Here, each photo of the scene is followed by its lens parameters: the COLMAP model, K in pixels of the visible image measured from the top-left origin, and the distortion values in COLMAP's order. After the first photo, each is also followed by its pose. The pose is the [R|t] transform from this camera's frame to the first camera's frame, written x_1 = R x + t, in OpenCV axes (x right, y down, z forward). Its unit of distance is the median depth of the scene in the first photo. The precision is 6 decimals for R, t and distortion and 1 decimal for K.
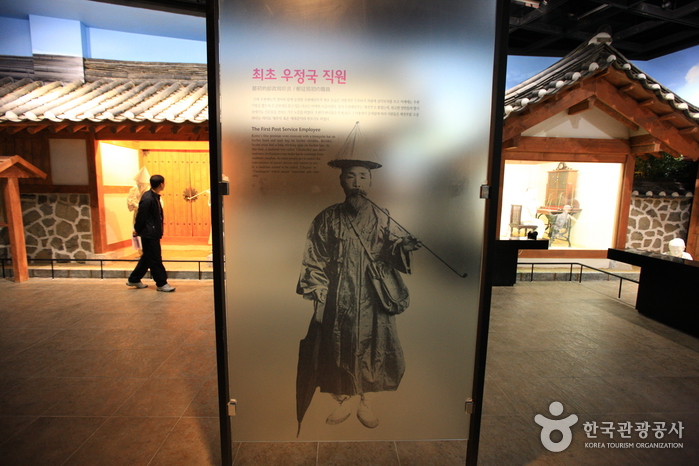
lens RADIAL K [[335.4, 0, 346.8], [0, 335.4, 231.6], [0, 0, 1]] dist [-0.016514, 0.000733]
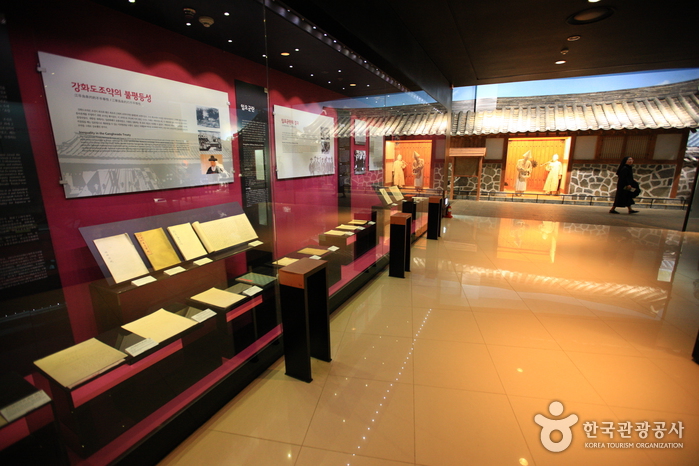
lens RADIAL K [[318.8, 0, 349.5], [0, 318.8, 225.9], [0, 0, 1]] dist [-0.011199, 0.002407]
pose [[0.891080, 0.077129, -0.447245, -0.651377], [-0.043540, 0.995436, 0.084918, 0.147895], [0.451753, -0.056196, 0.890371, -1.225719]]
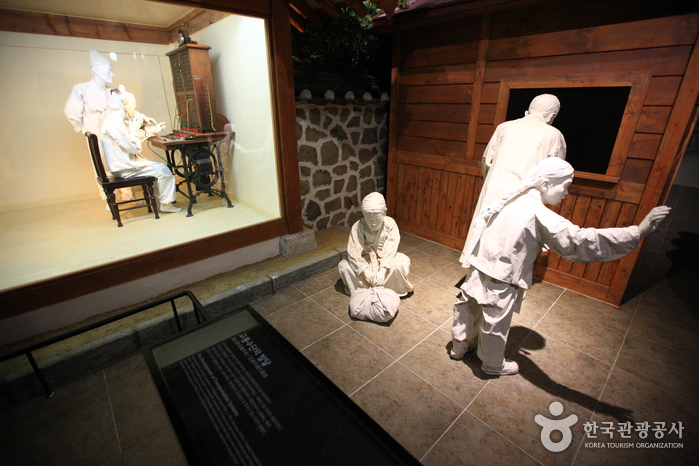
lens RADIAL K [[318.8, 0, 349.3], [0, 318.8, 228.3], [0, 0, 1]] dist [-0.011199, 0.002407]
pose [[0.765578, -0.251297, 0.592233, 0.586892], [0.097816, 0.955321, 0.278917, -0.050987], [-0.635863, -0.155604, 0.755953, 0.566741]]
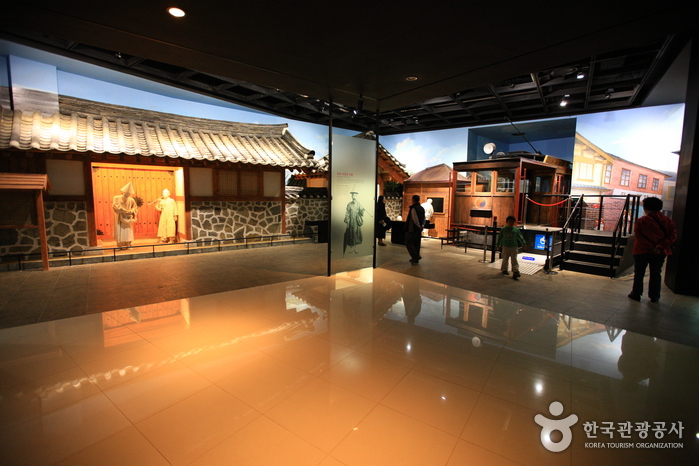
lens RADIAL K [[318.8, 0, 344.7], [0, 318.8, 228.4], [0, 0, 1]] dist [-0.011199, 0.002407]
pose [[0.802409, -0.065308, 0.593190, -0.651436], [0.077377, 0.996989, 0.005097, 0.061804], [-0.591737, 0.041810, 0.805046, -0.585926]]
